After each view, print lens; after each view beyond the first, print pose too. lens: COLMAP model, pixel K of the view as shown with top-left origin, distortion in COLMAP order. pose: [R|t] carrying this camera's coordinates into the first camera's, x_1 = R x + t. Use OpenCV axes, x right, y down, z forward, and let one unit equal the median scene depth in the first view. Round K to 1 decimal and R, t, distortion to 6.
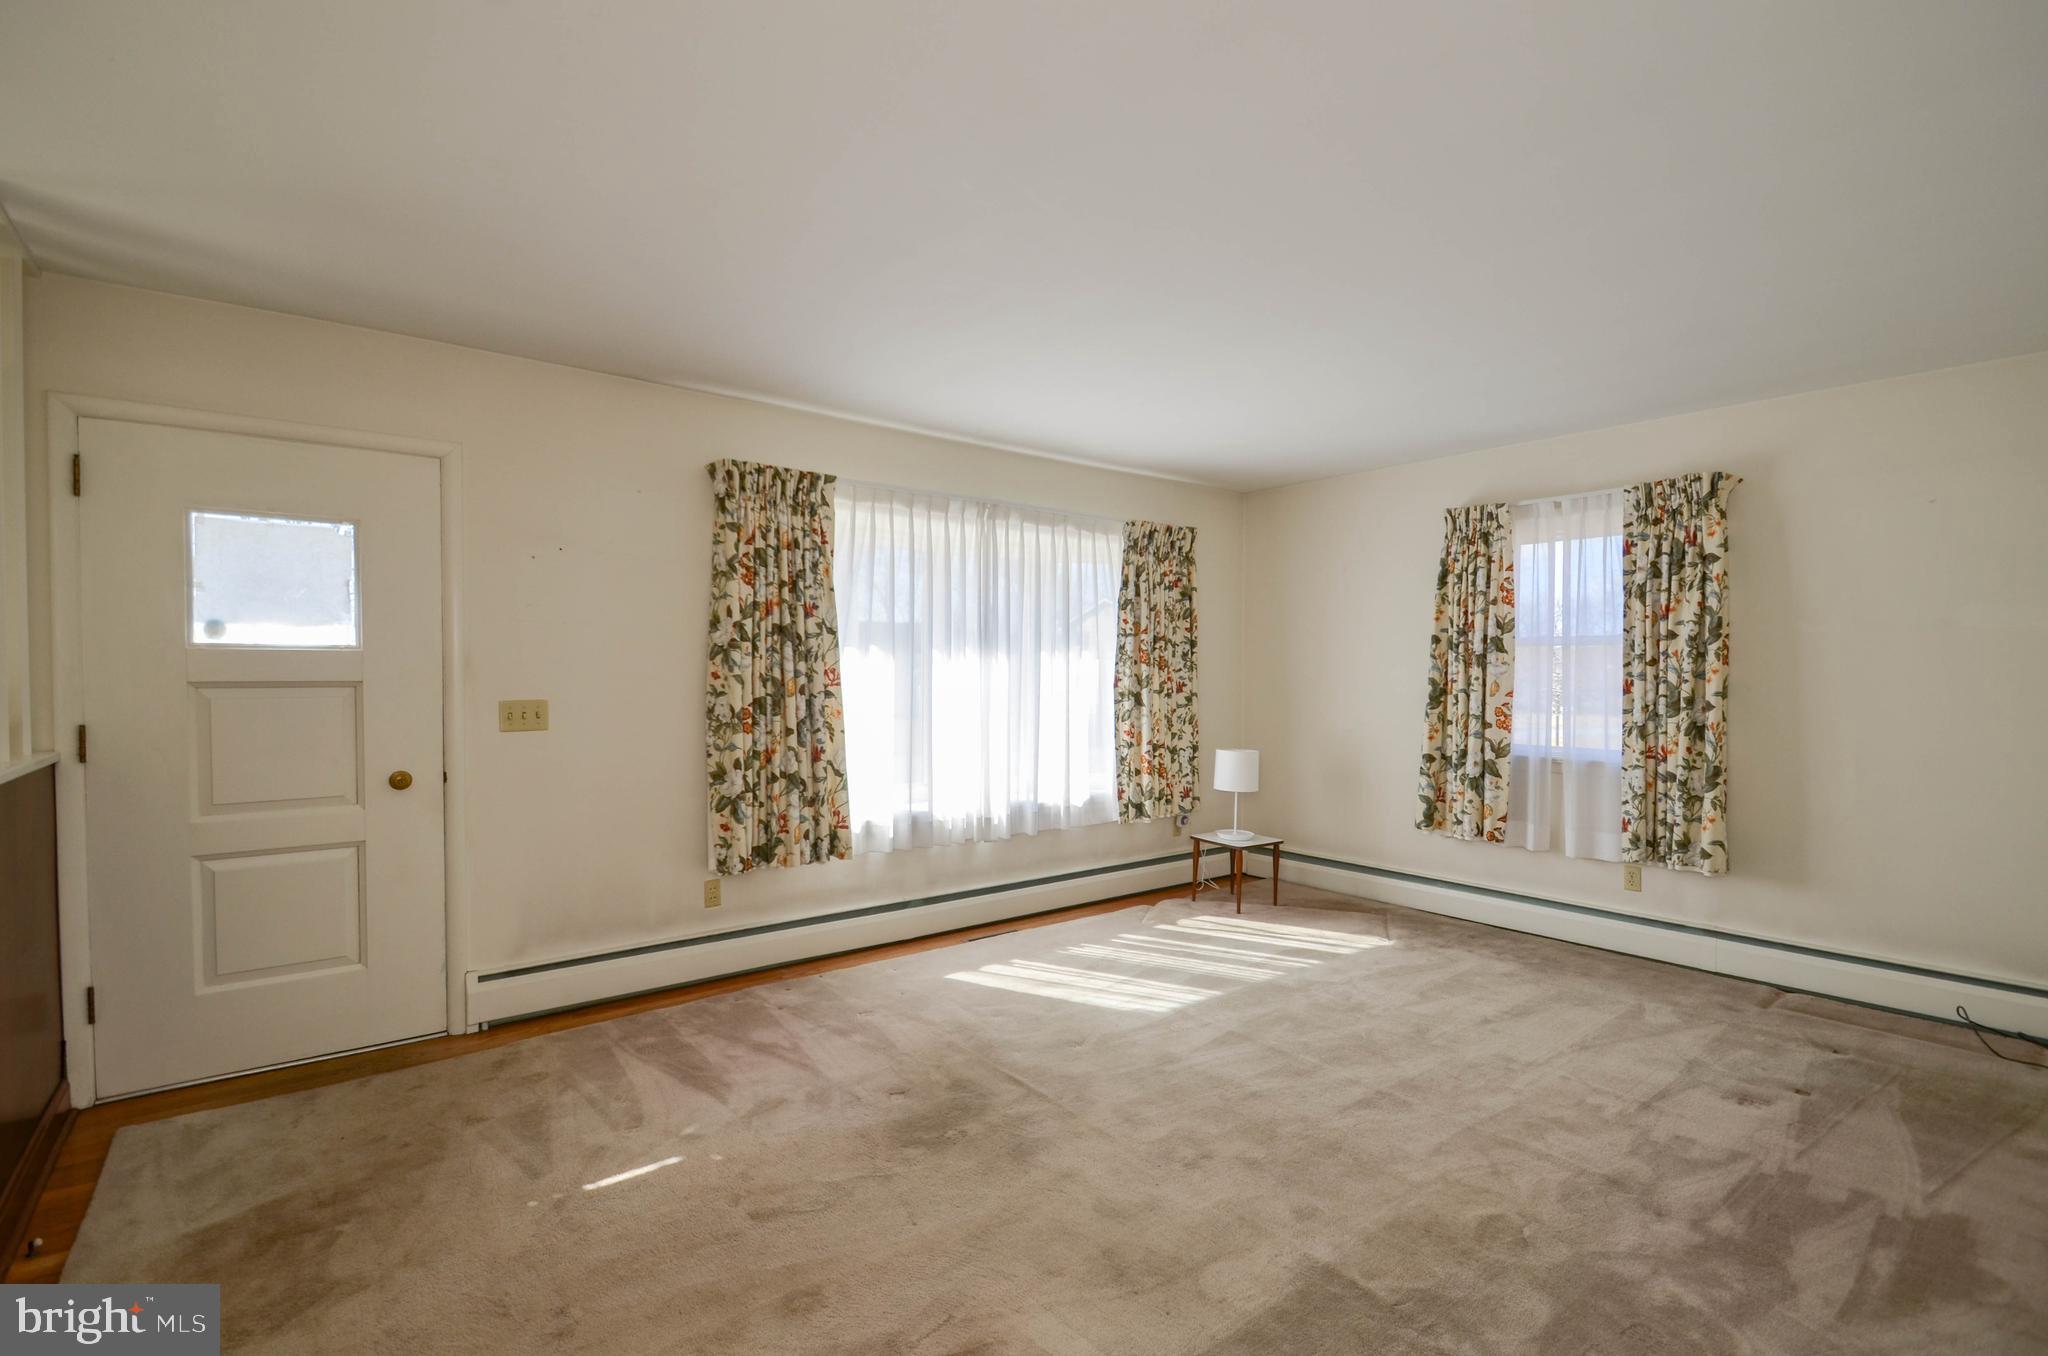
lens RADIAL K [[916.8, 0, 994.3], [0, 916.8, 700.0], [0, 0, 1]] dist [0.008683, -0.010864]
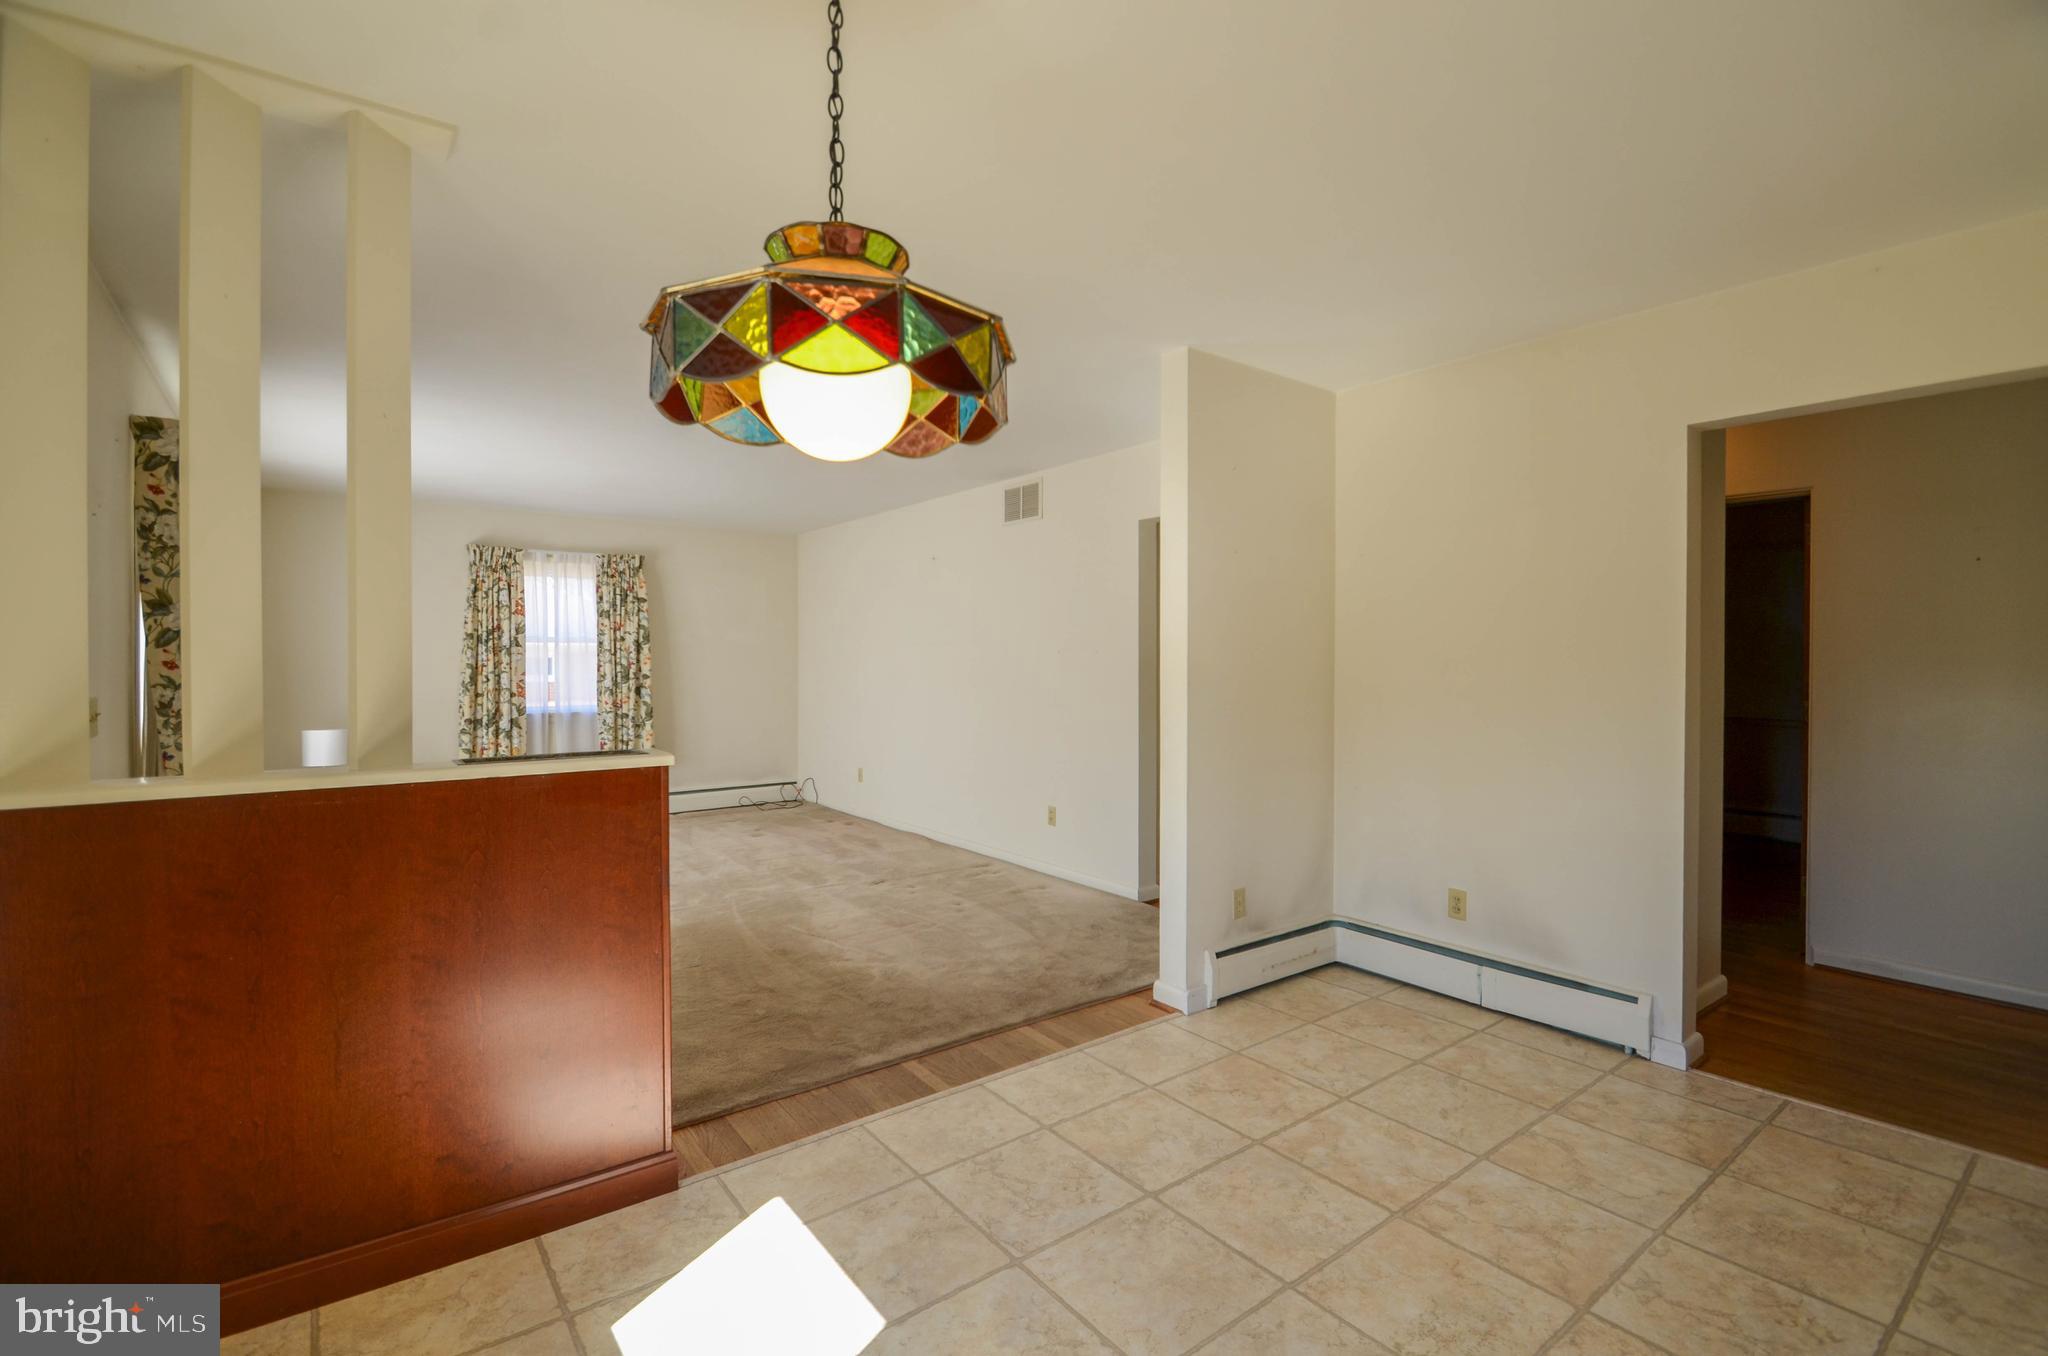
lens RADIAL K [[916.8, 0, 1043.5], [0, 916.8, 674.1], [0, 0, 1]] dist [0.008683, -0.010864]
pose [[-0.012101, -0.018362, 0.999758, -1.114407], [0.034675, 0.999222, 0.018772, -0.005324], [-0.999325, 0.034893, -0.011455, 0.176929]]
